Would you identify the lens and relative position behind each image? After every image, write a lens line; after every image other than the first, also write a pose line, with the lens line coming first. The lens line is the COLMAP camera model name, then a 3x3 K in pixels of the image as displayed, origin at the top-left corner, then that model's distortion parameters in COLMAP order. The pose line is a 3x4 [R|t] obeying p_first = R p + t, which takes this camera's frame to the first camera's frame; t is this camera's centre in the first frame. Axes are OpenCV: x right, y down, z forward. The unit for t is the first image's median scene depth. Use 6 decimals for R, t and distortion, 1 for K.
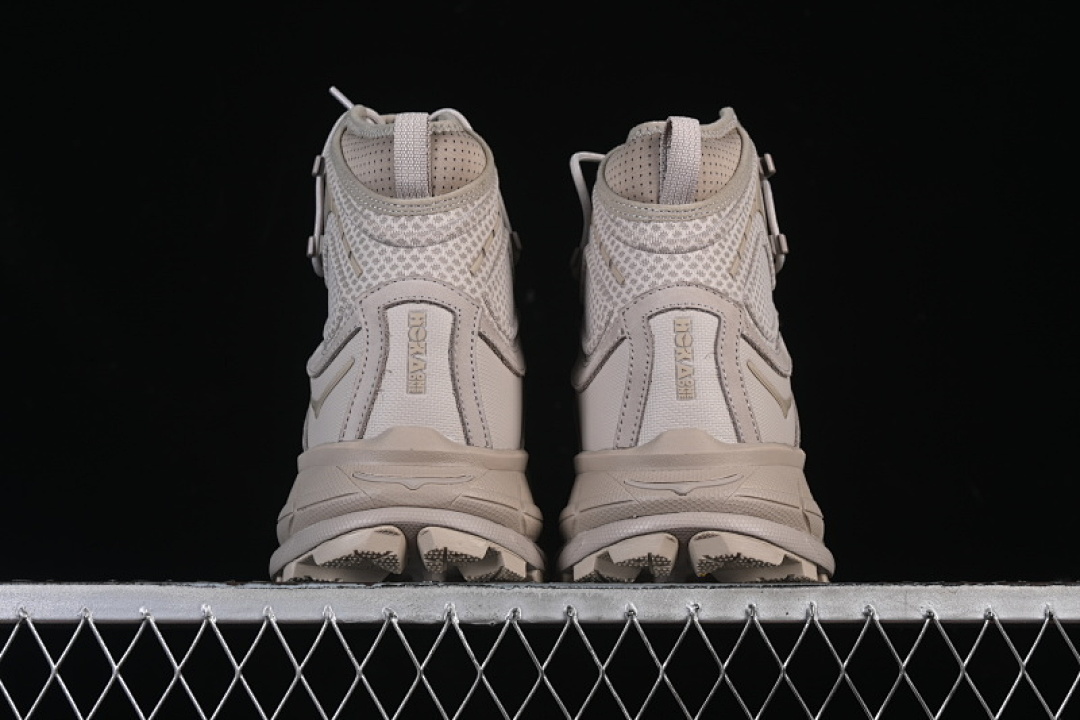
lens RADIAL K [[2801.1, 0, 540.2], [0, 2801.1, 360.1], [0, 0, 1]] dist [0.054462, 0.000000]
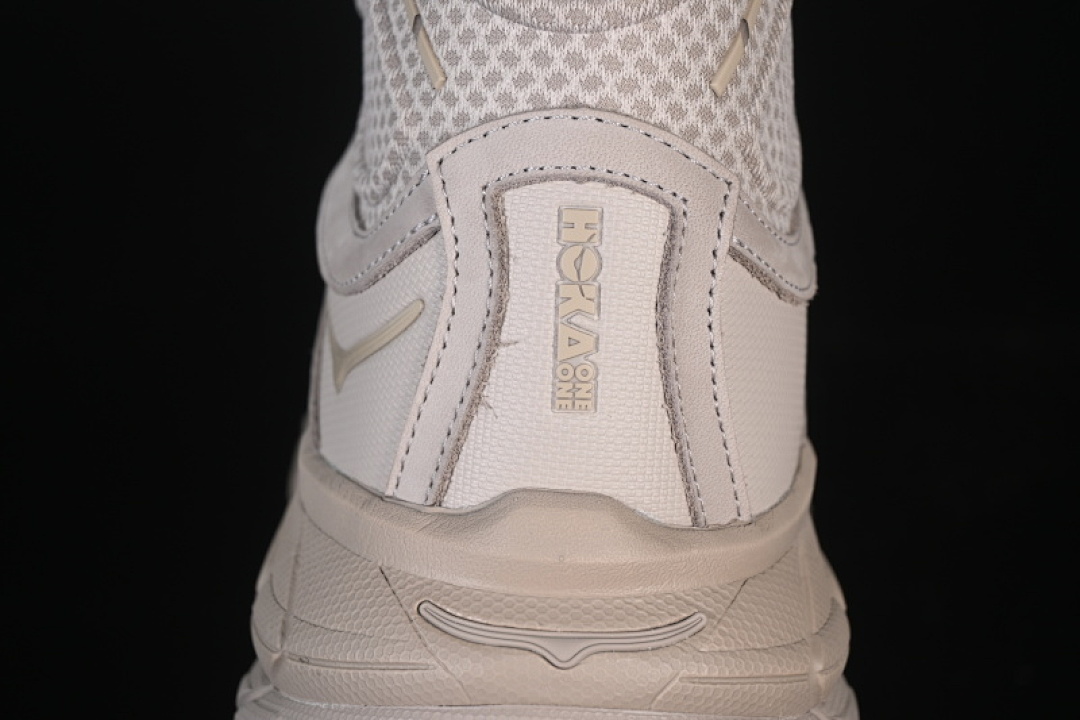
lens RADIAL K [[2801.1, 0, 539.2], [0, 2801.1, 359.7], [0, 0, 1]] dist [0.054462, 0.000000]
pose [[0.998923, 0.029361, -0.035934, -0.034324], [-0.016442, 0.948082, 0.317601, -0.122932], [0.043393, -0.316668, 0.947543, 0.606035]]
